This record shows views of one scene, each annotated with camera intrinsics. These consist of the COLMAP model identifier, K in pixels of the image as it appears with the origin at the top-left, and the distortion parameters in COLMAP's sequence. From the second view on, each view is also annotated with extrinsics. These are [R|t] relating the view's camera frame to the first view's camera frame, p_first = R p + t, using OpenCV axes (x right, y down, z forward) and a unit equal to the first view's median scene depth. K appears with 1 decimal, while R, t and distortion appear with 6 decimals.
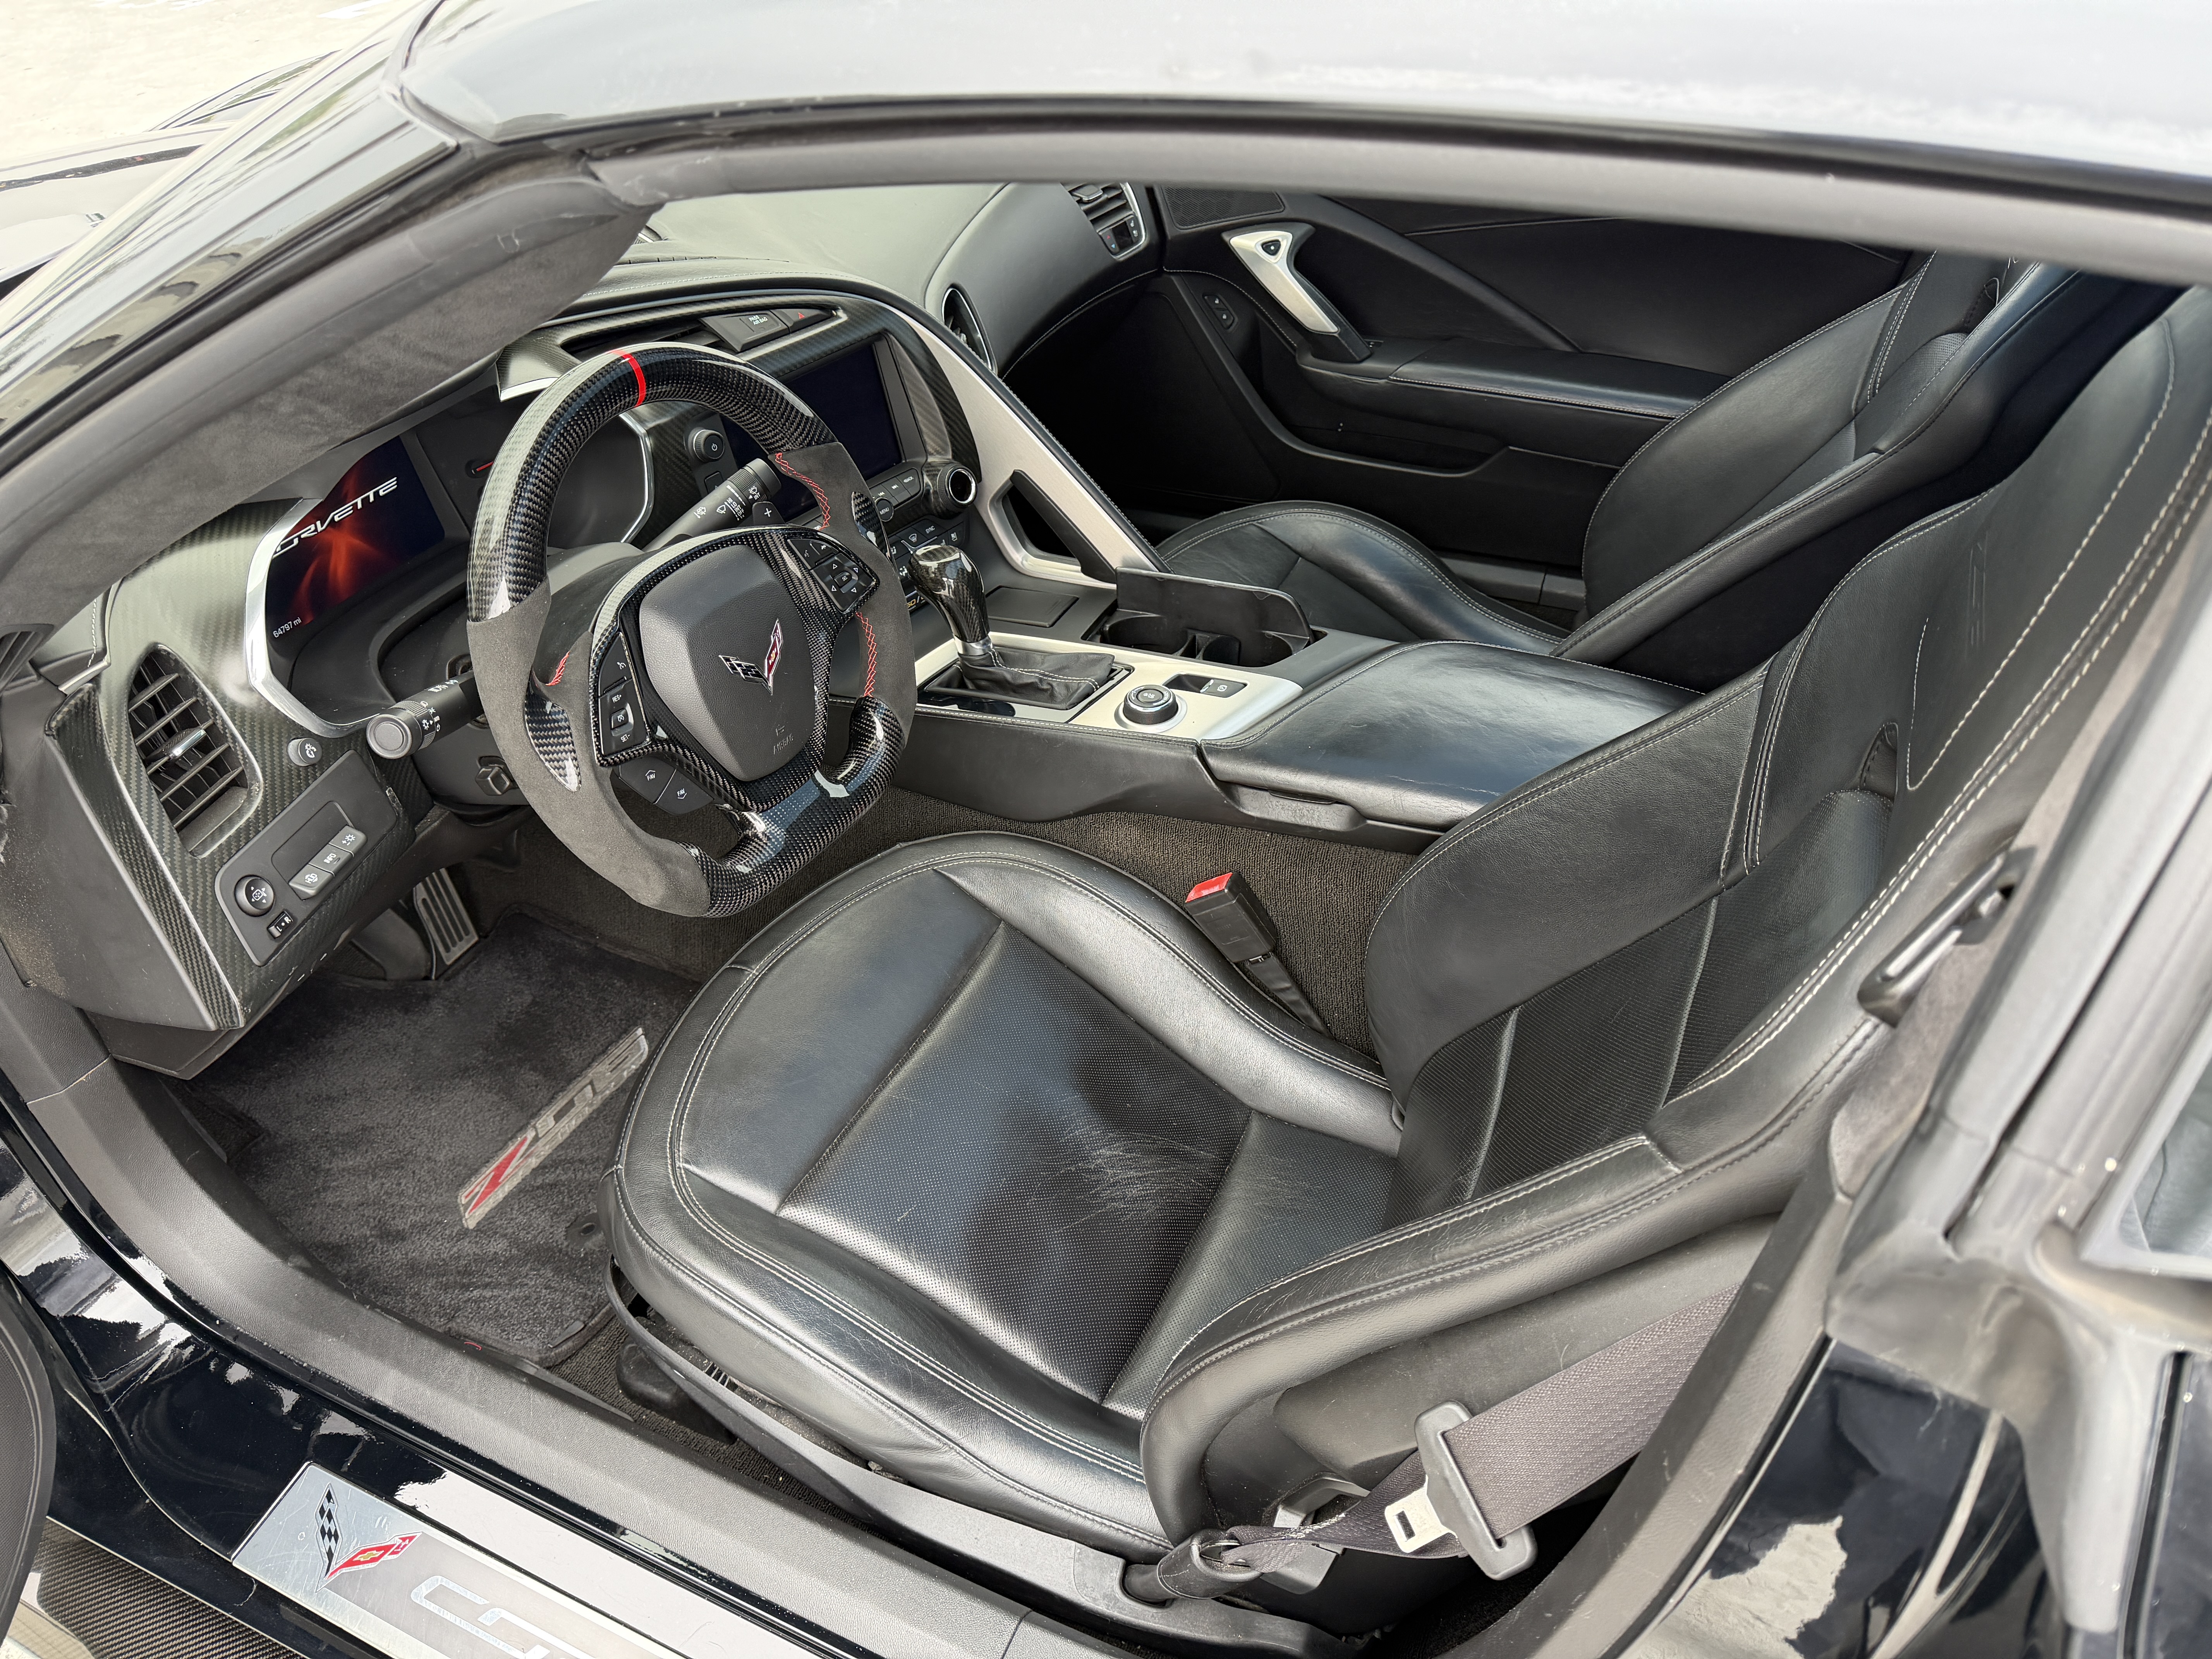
lens RADIAL K [[1556.6, 0, 1106.0], [0, 1556.6, 829.5], [0, 0, 1]] dist [0.000321, 0.000362]
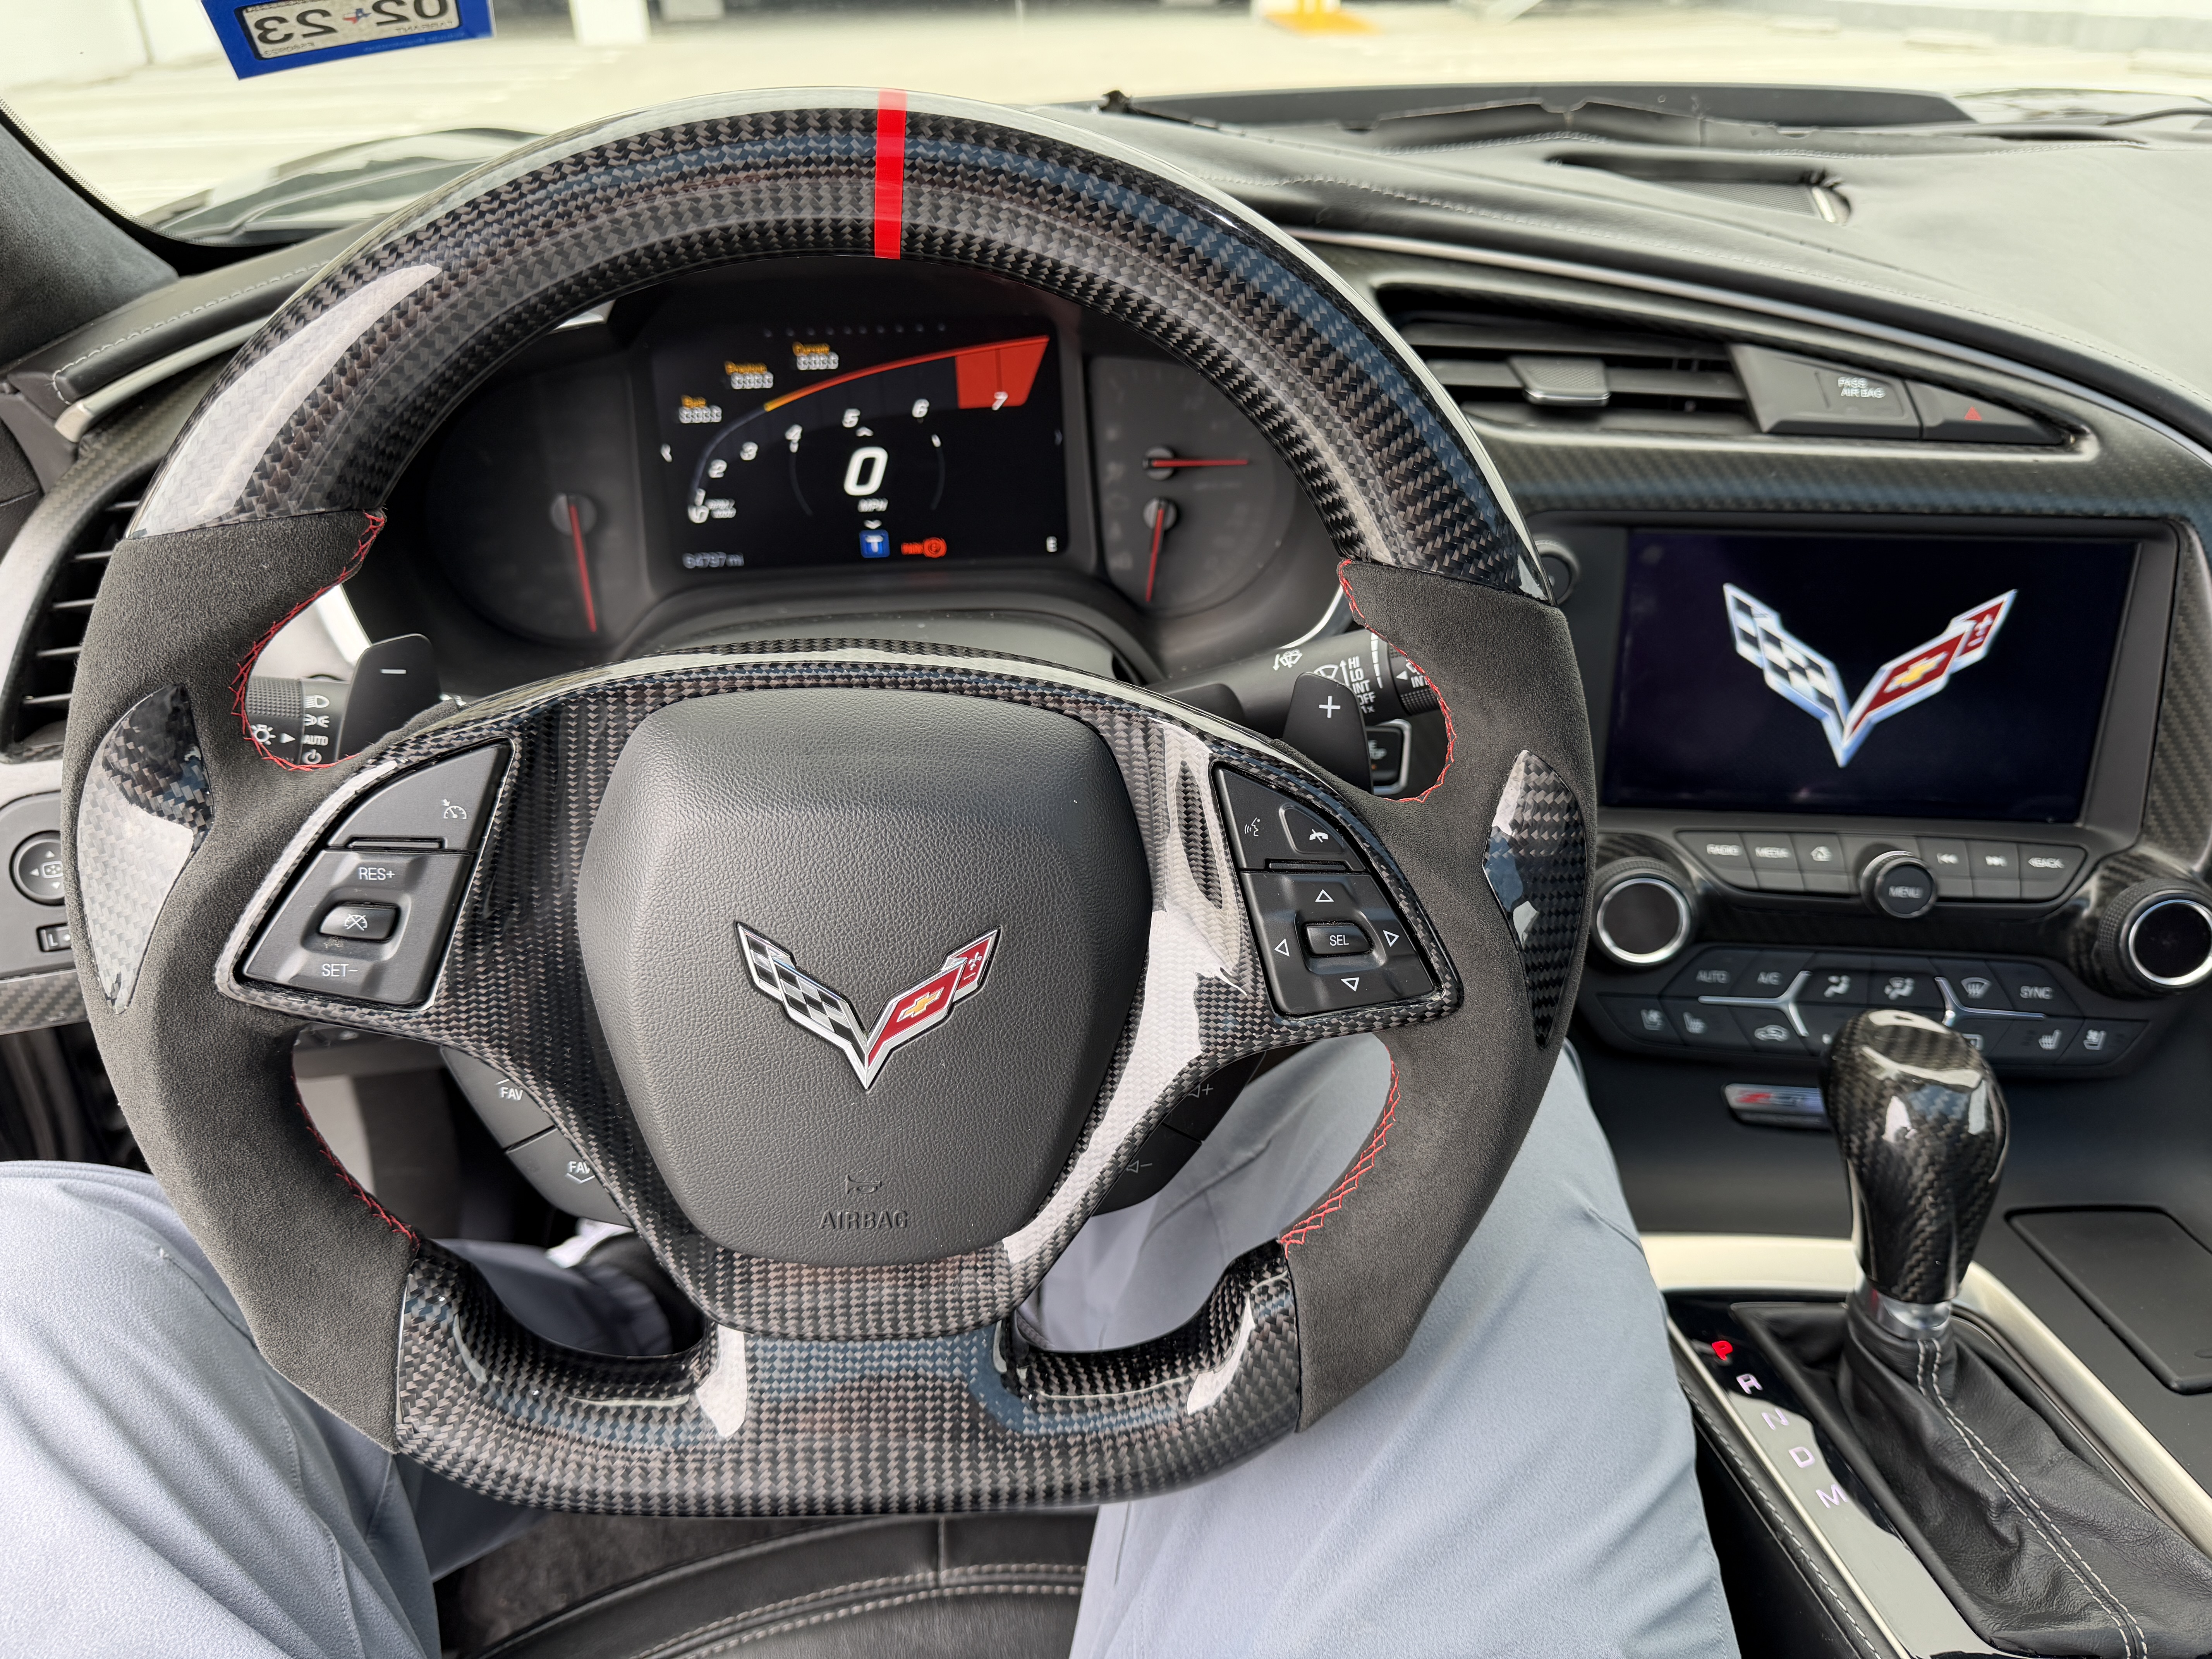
lens RADIAL K [[1556.6, 0, 1106.0], [0, 1556.6, 829.5], [0, 0, 1]] dist [0.000321, 0.000362]
pose [[0.515607, 0.444723, -0.732373, 0.042954], [-0.530487, 0.836917, 0.134732, -0.164251], [0.672855, 0.319046, 0.667440, 0.584585]]
